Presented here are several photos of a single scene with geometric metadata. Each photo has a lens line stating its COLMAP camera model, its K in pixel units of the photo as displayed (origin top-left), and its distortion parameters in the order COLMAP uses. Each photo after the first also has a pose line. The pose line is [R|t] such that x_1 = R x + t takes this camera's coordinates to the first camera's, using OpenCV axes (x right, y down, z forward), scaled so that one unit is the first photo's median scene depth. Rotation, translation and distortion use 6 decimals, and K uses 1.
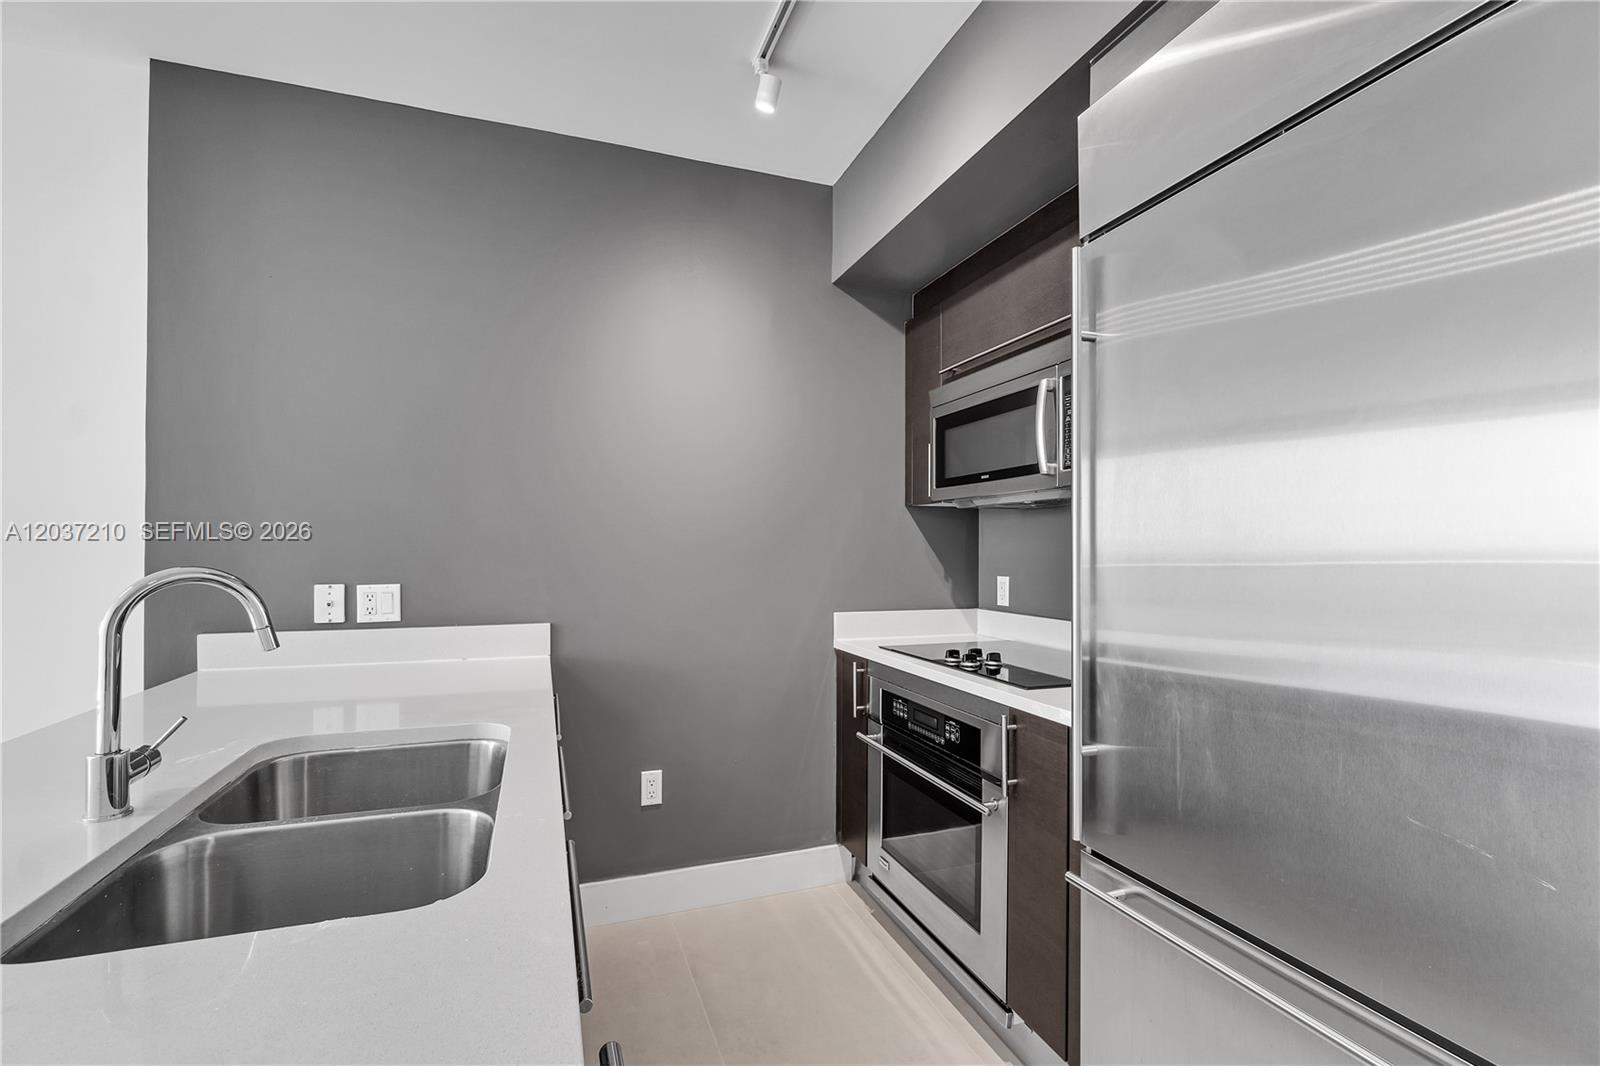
lens RADIAL K [[708.1, 0, 800.0], [0, 708.1, 545.6], [0, 0, 1]] dist [-0.002287, -0.000153]
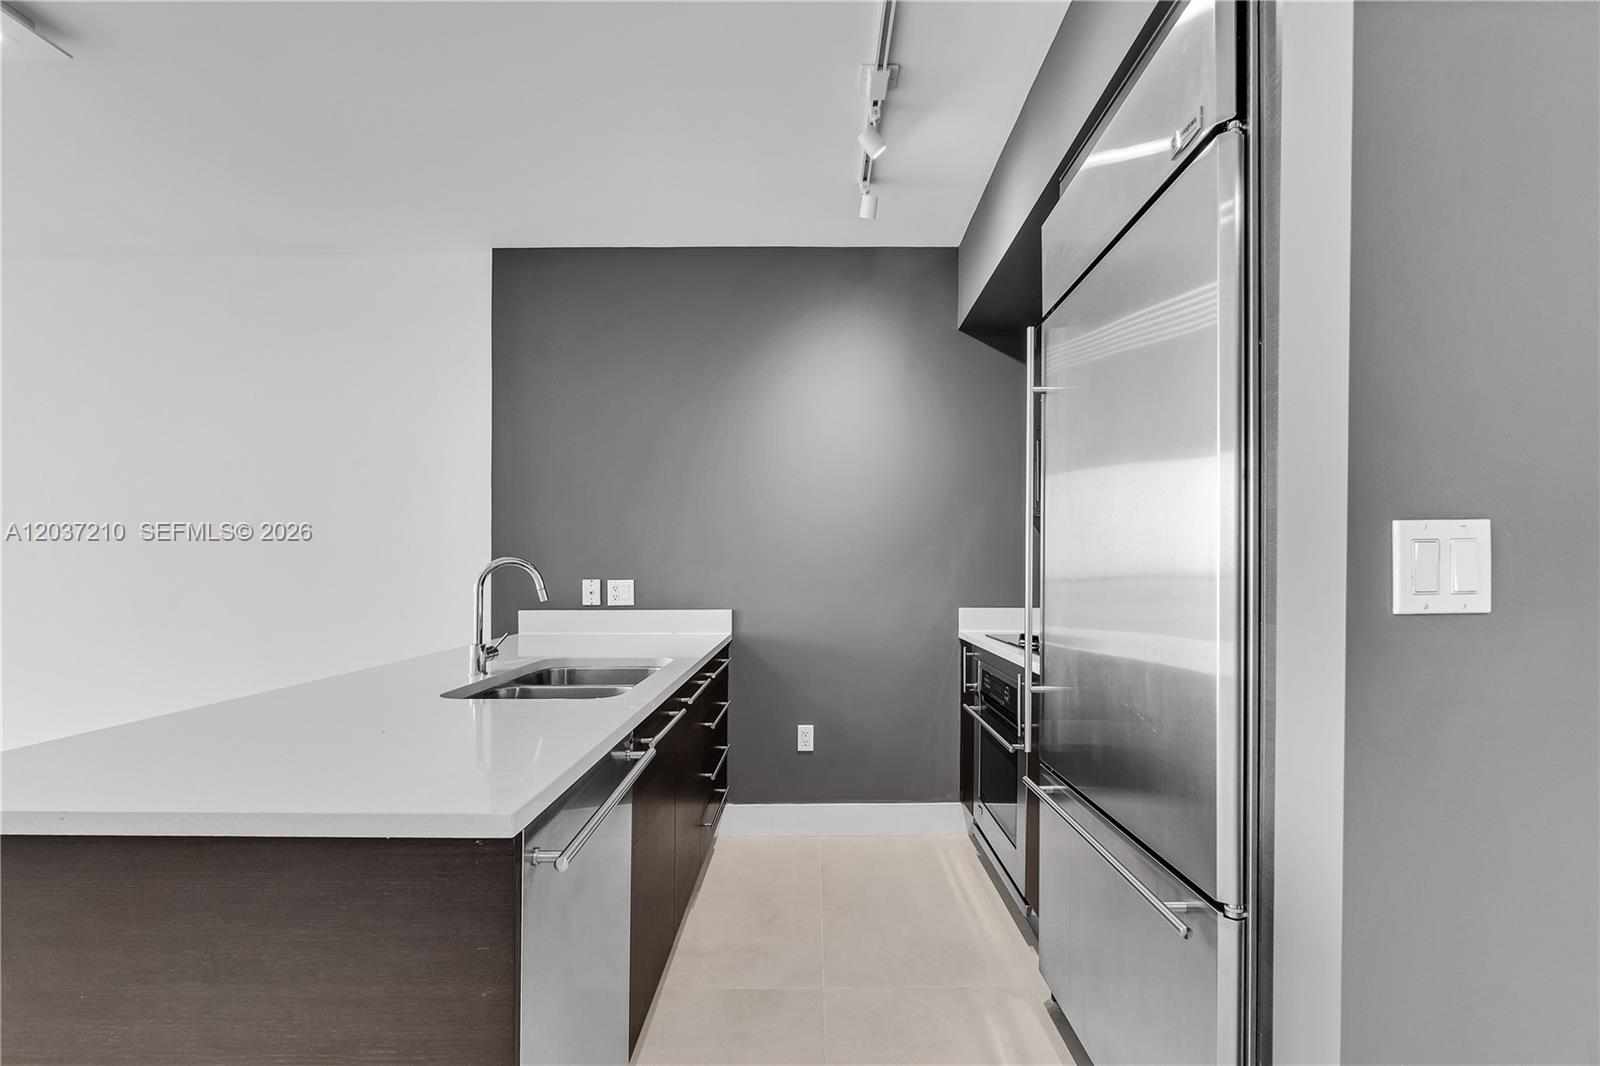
lens RADIAL K [[711.4, 0, 805.3], [0, 711.4, 563.1], [0, 0, 1]] dist [-0.002171, -0.000347]
pose [[0.945732, -0.003977, -0.324925, 0.240319], [0.004623, 0.999989, 0.001215, 0.020929], [0.324916, -0.002652, 0.945739, -0.260977]]
